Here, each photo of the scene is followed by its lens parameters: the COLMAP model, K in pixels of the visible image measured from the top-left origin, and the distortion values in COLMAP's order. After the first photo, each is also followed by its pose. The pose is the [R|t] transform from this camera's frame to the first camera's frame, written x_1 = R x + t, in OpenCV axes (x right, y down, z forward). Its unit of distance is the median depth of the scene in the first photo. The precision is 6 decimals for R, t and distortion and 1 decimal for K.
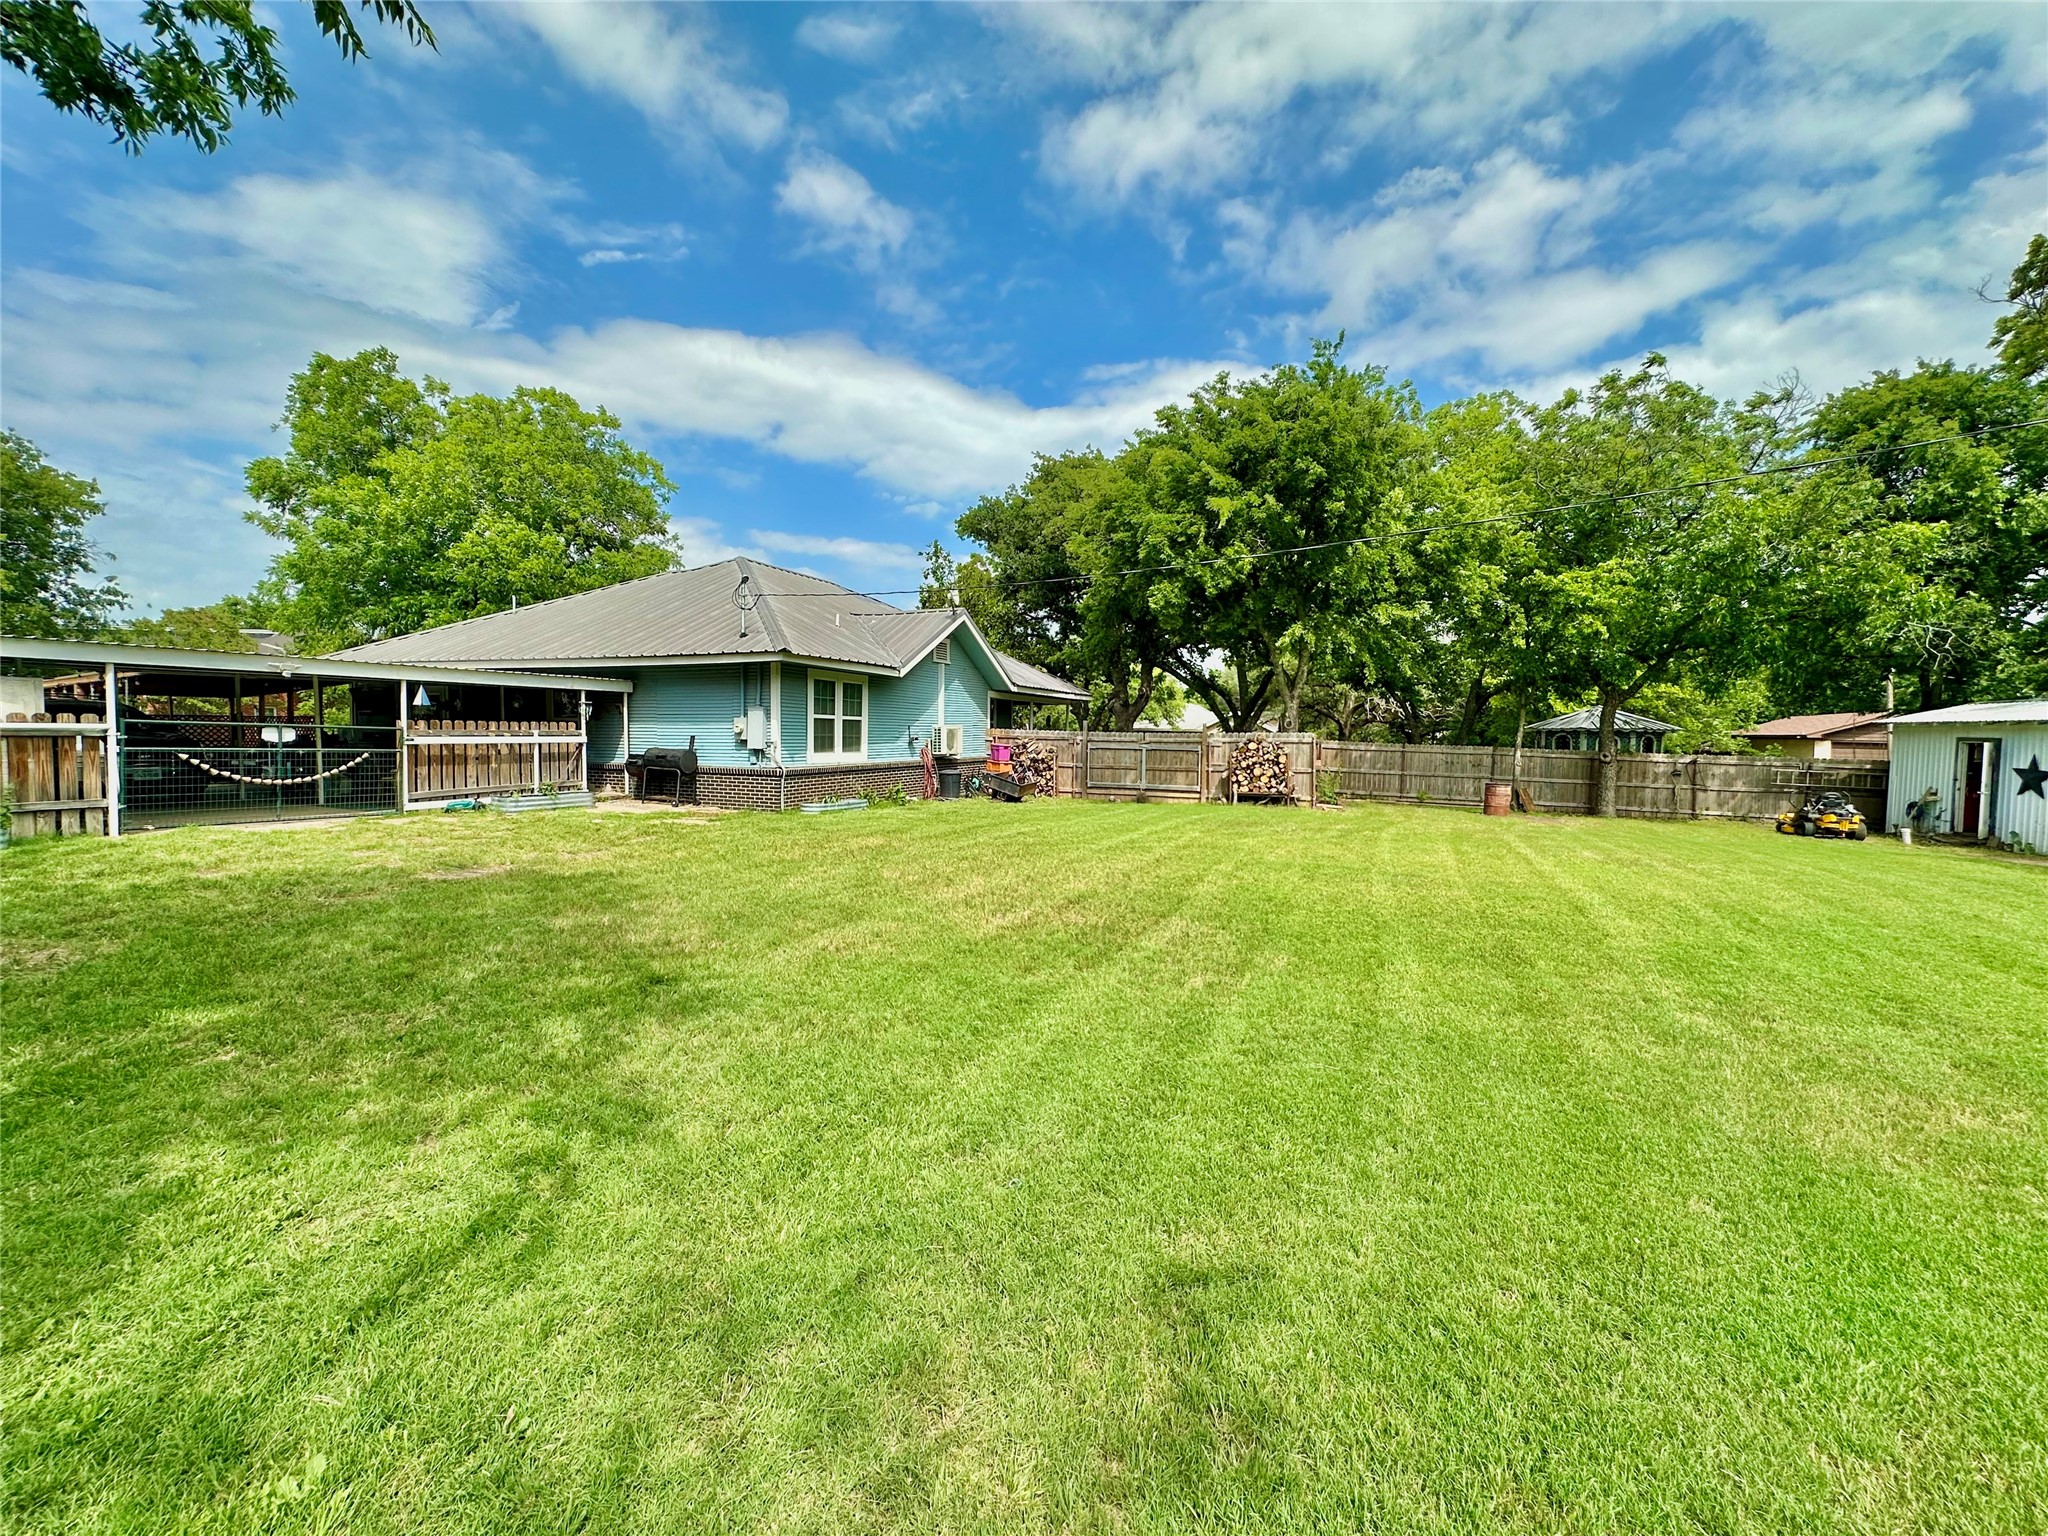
lens RADIAL K [[814.8, 0, 1024.8], [0, 814.8, 788.6], [0, 0, 1]] dist [0.000051, 0.000732]
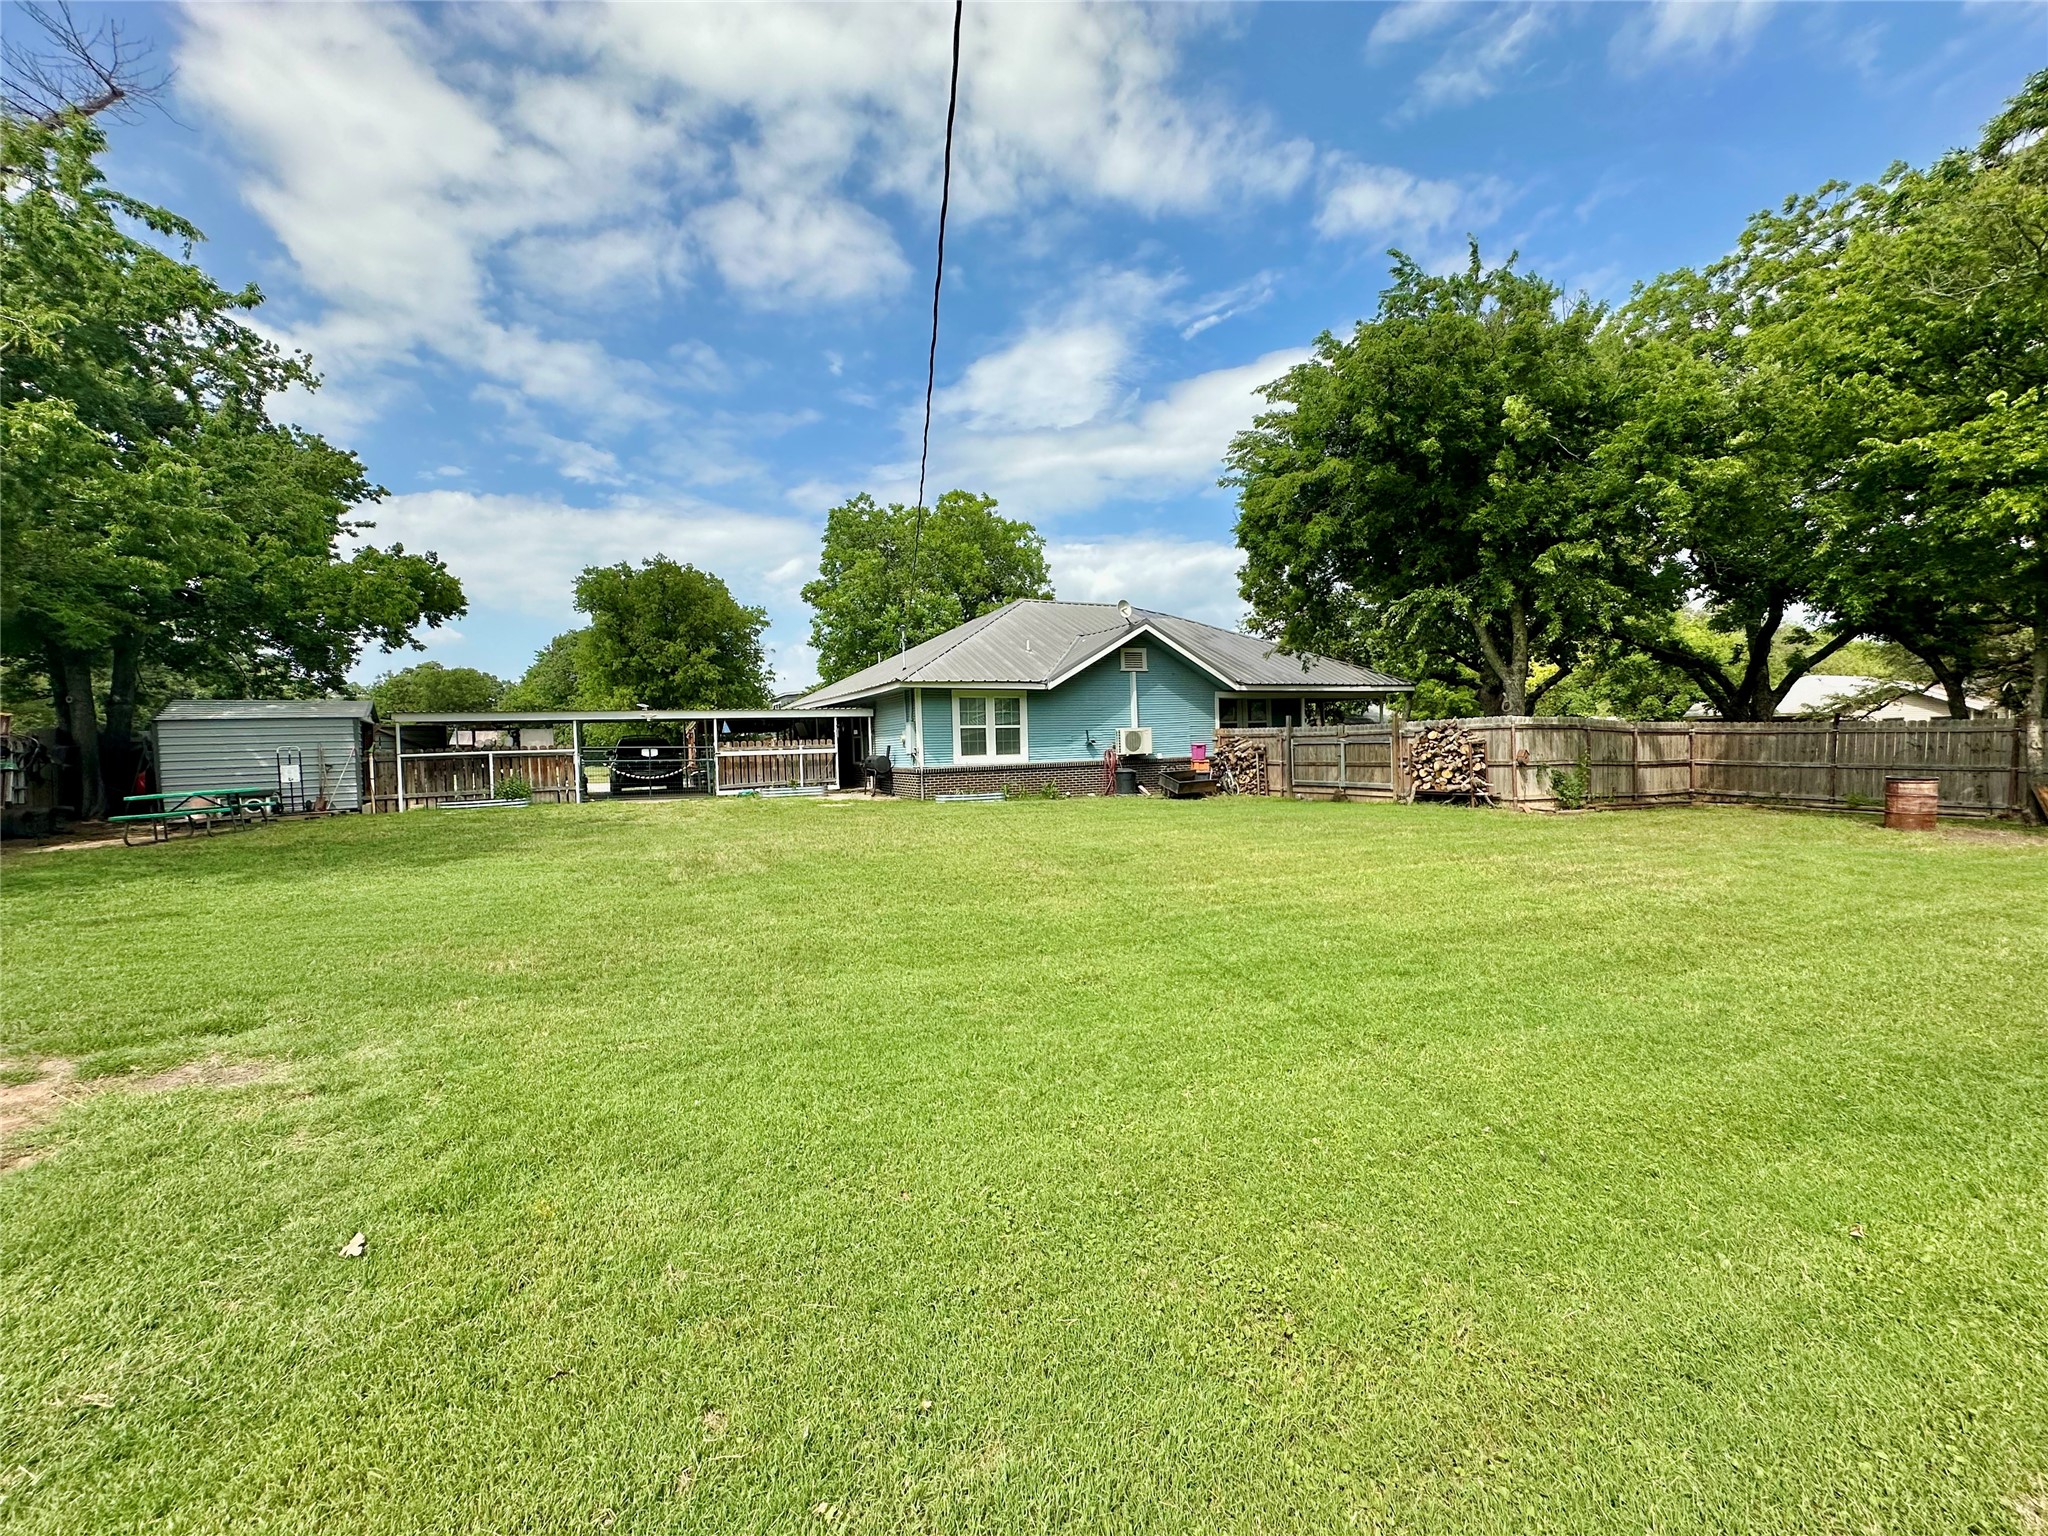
lens RADIAL K [[814.1, 0, 1042.7], [0, 814.1, 769.3], [0, 0, 1]] dist [-0.003115, 0.000813]
pose [[0.769943, -0.015129, -0.637934, 0.462377], [-0.006057, 0.999501, -0.031014, 0.010862], [0.638084, 0.027743, 0.769467, 0.083419]]
